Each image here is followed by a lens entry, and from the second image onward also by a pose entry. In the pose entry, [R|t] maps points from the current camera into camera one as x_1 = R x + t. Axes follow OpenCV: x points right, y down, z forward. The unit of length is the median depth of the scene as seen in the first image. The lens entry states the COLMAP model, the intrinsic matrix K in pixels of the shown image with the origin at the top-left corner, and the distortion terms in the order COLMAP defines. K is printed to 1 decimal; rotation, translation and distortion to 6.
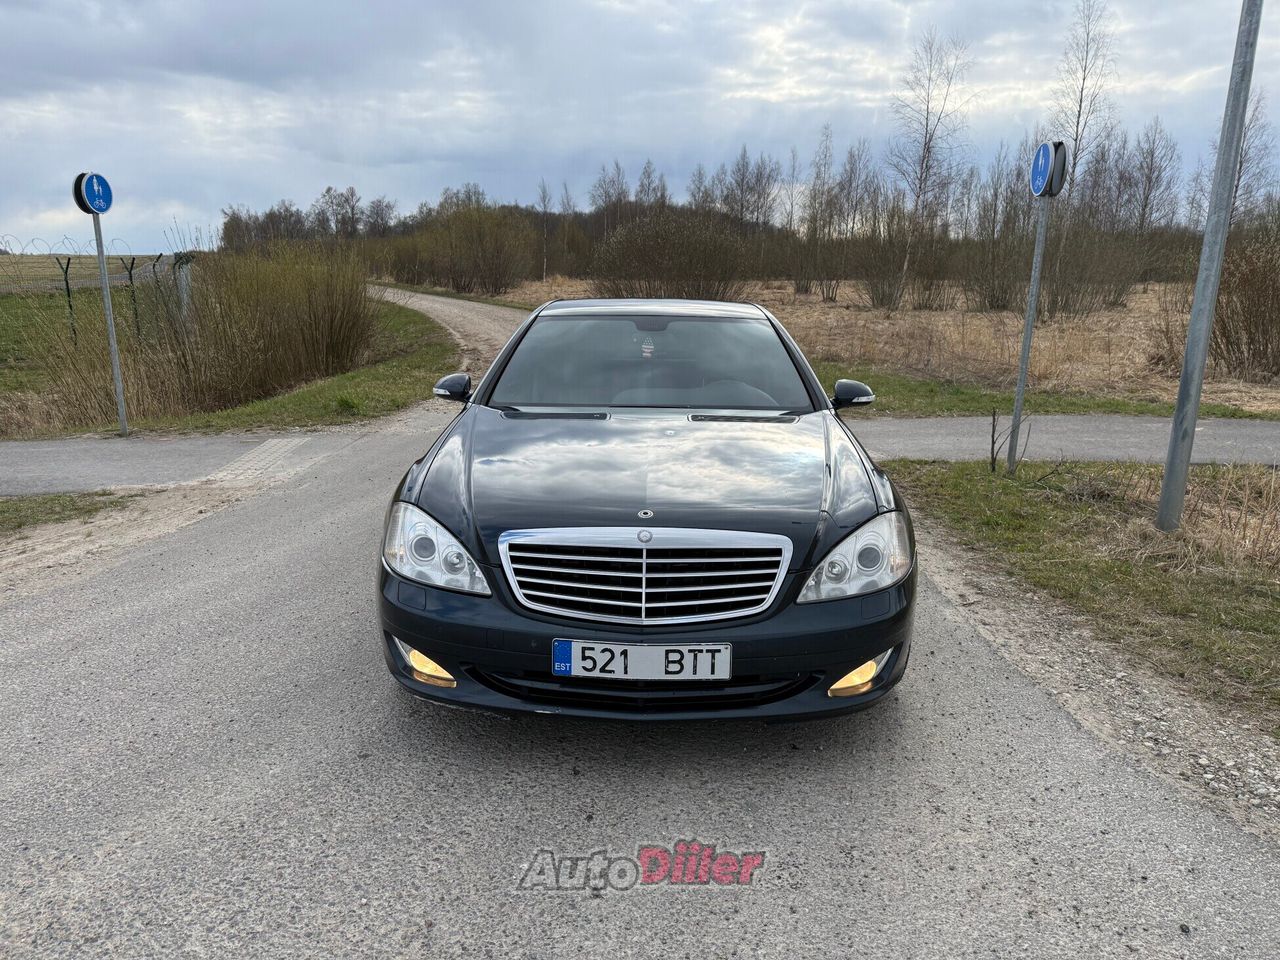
lens RADIAL K [[885.7, 0, 636.5], [0, 885.7, 508.0], [0, 0, 1]] dist [-0.005607, -0.002913]
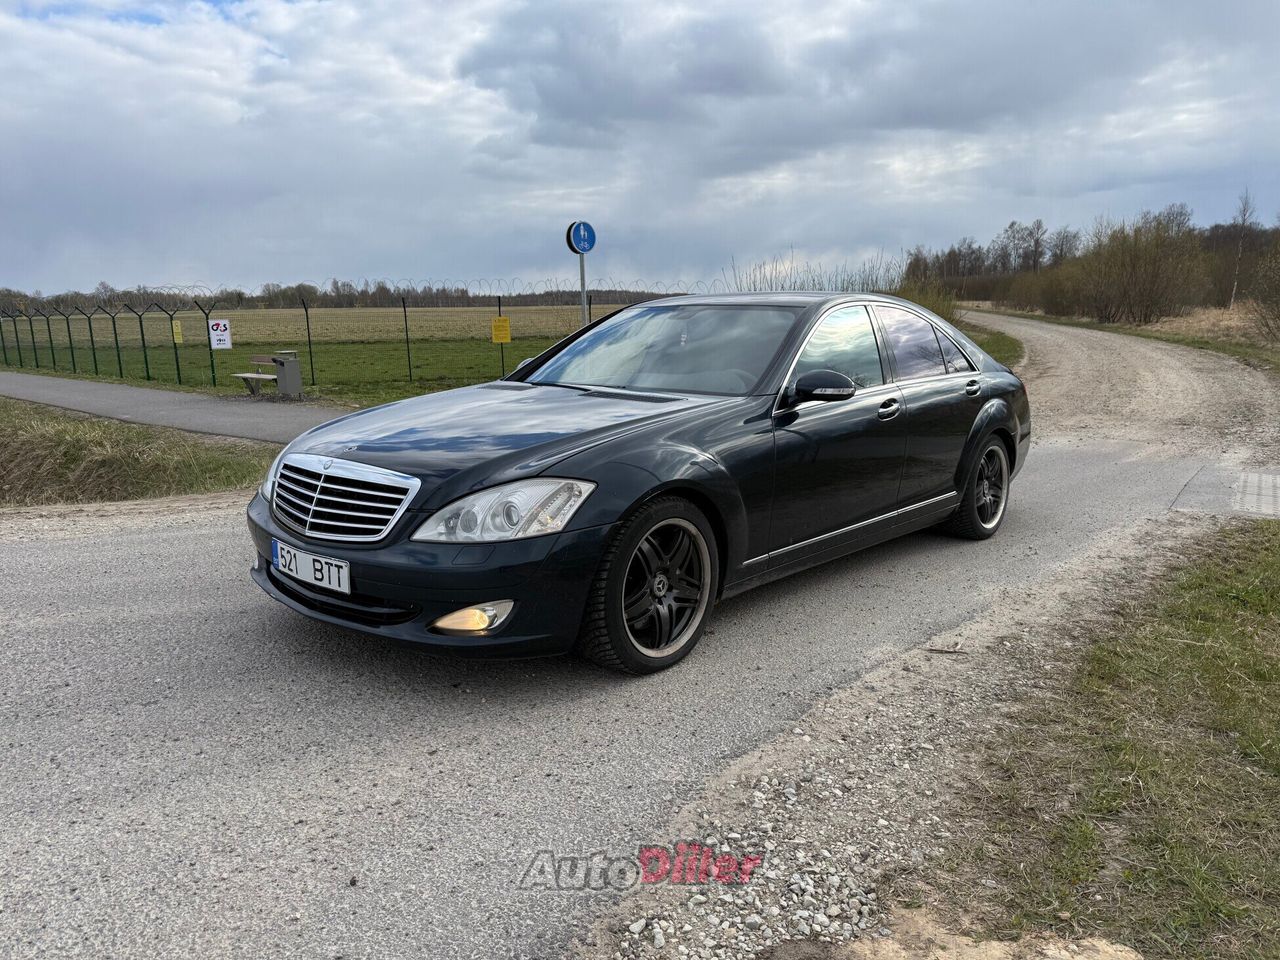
lens RADIAL K [[908.1, 0, 658.3], [0, 908.1, 471.8], [0, 0, 1]] dist [0.021223, -0.023594]
pose [[0.772720, 0.088643, -0.628527, 1.124218], [-0.140337, 0.989555, -0.032972, 0.018832], [0.619039, 0.113684, 0.777088, 0.309538]]
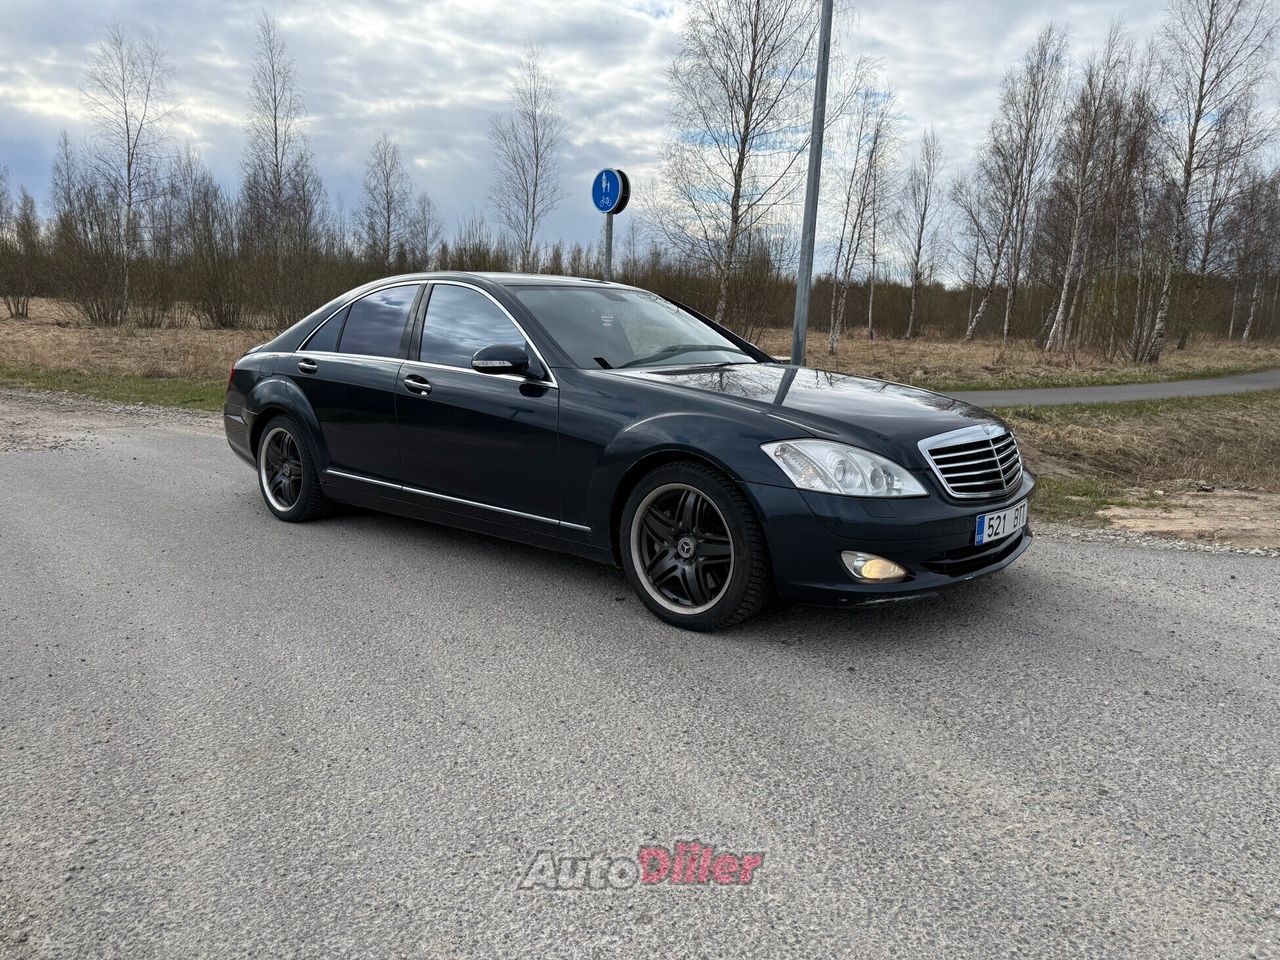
lens RADIAL K [[880.8, 0, 630.3], [0, 880.8, 509.5], [0, 0, 1]] dist [-0.003740, -0.023564]
pose [[0.640505, -0.157310, 0.751670, -1.323246], [0.172311, 0.983277, 0.058953, -0.020453], [-0.748373, 0.091761, 0.656900, 0.535730]]
